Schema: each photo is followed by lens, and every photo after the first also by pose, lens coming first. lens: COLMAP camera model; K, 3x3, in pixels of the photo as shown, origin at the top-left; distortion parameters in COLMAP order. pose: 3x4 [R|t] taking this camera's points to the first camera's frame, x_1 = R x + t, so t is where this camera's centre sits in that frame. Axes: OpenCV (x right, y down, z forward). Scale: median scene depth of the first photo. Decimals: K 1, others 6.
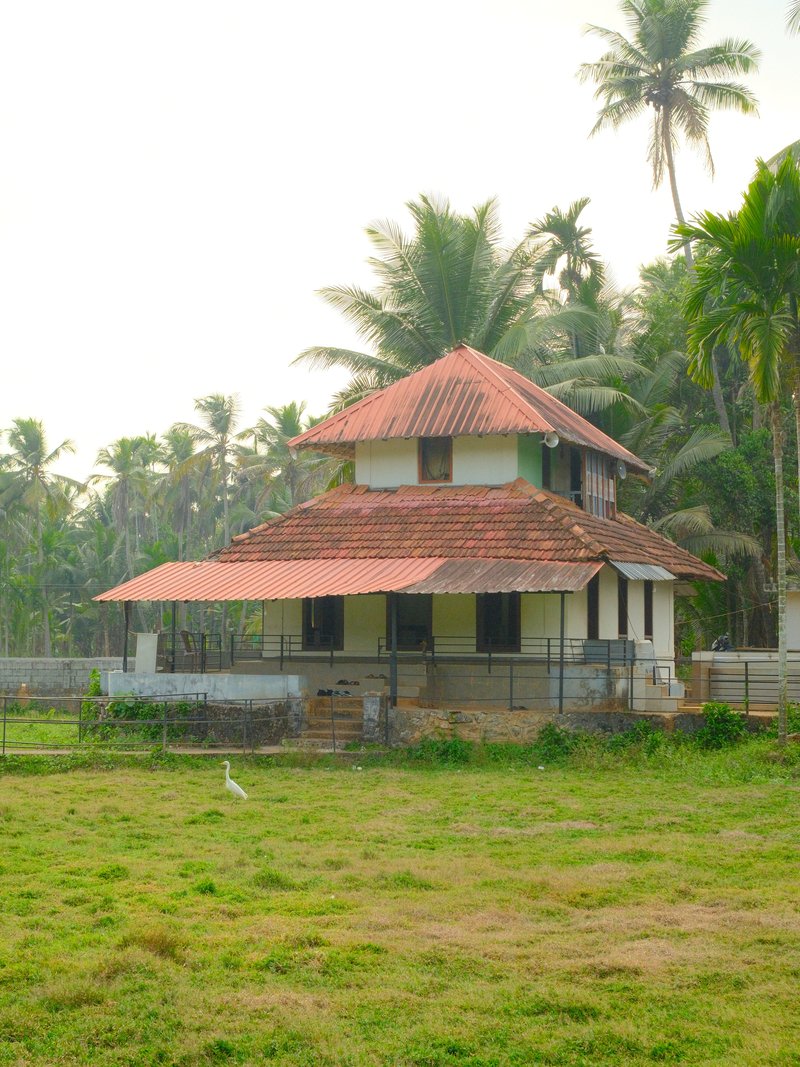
lens RADIAL K [[1607.9, 0, 373.2], [0, 1607.9, 538.7], [0, 0, 1]] dist [-0.028562, 0.053933]
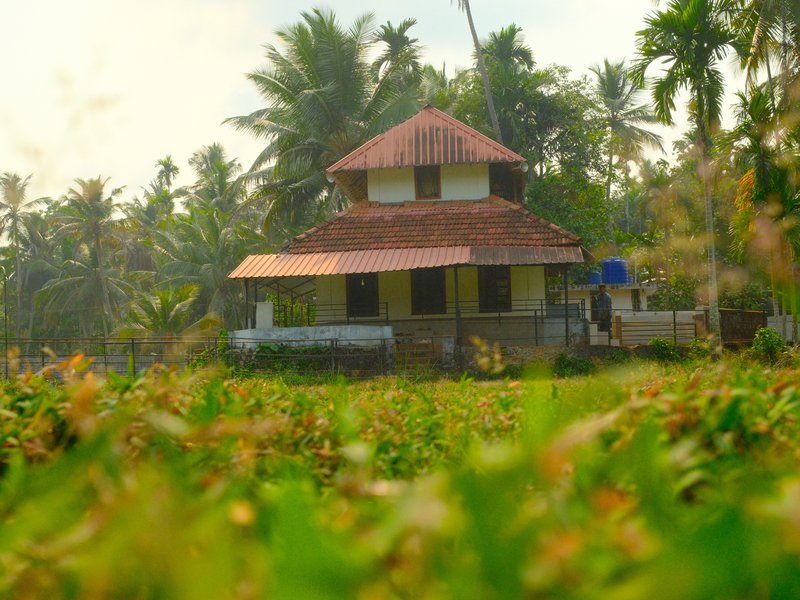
lens RADIAL K [[1184.2, 0, 400.0], [0, 1184.2, 300.0], [0, 0, 1]] dist [-0.037102, 0.158388]
pose [[0.965086, -0.018638, 0.261269, -0.266792], [0.016221, 0.999803, 0.011404, 0.043052], [-0.261430, -0.006767, 0.965199, -0.006938]]
